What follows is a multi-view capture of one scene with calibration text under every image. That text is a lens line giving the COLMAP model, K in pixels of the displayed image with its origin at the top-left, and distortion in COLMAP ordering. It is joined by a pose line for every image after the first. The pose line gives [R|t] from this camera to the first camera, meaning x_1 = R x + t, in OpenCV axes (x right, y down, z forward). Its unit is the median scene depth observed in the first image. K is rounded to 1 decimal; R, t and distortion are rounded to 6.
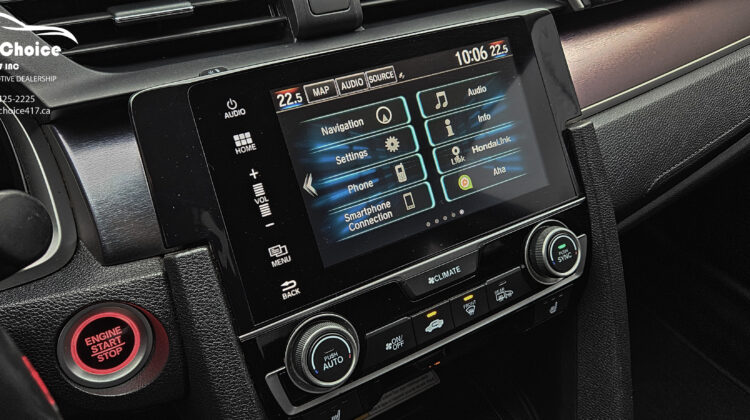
lens RADIAL K [[619.0, 0, 375.0], [0, 619.0, 210.0], [0, 0, 1]] dist [0.008226, -0.053567]
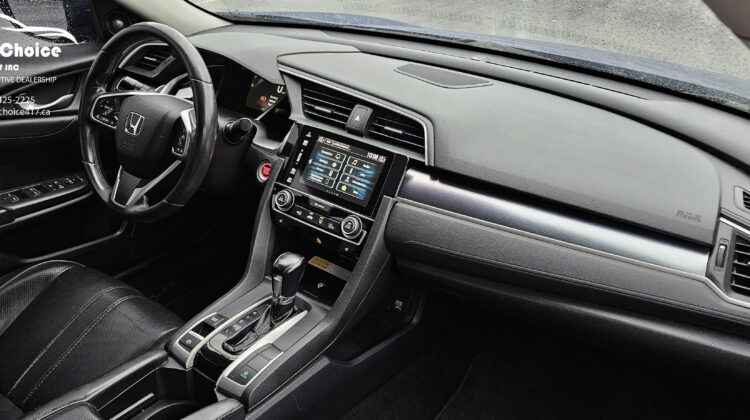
lens RADIAL K [[619.0, 0, 375.0], [0, 619.0, 210.0], [0, 0, 1]] dist [0.008226, -0.053567]
pose [[0.360078, 0.414354, -0.835855, 2.962854], [-0.575172, 0.804015, 0.150792, -0.535798], [0.734521, 0.426464, 0.527833, -0.472994]]
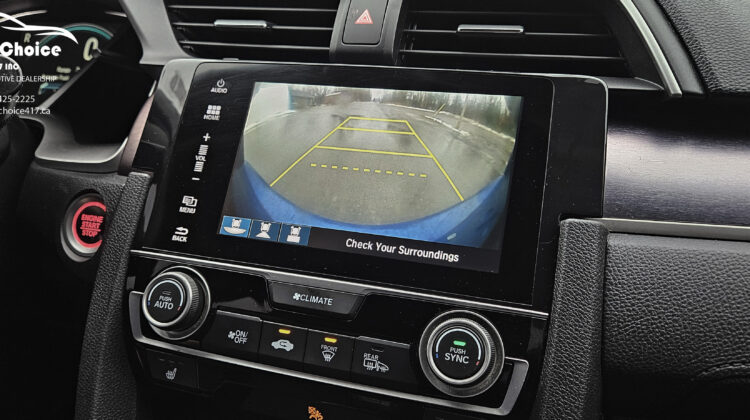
lens RADIAL K [[619.0, 0, 375.0], [0, 619.0, 210.0], [0, 0, 1]] dist [0.008226, -0.053567]
pose [[0.642095, 0.245944, -0.726103, 0.830760], [-0.438551, 0.894700, -0.084761, 0.024335], [0.628799, 0.372857, 0.682341, 0.390026]]
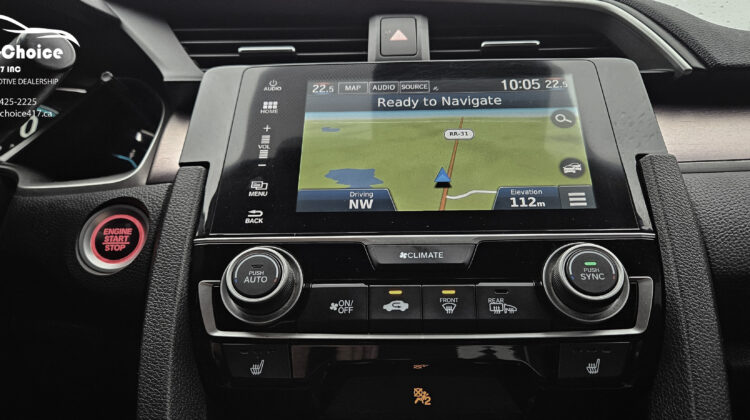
lens RADIAL K [[619.0, 0, 375.0], [0, 619.0, 210.0], [0, 0, 1]] dist [0.008226, -0.053567]
pose [[0.825009, 0.003106, -0.565111, 0.575374], [-0.305499, 0.843724, -0.441362, 0.476418], [0.475427, 0.536769, 0.697029, 0.320866]]
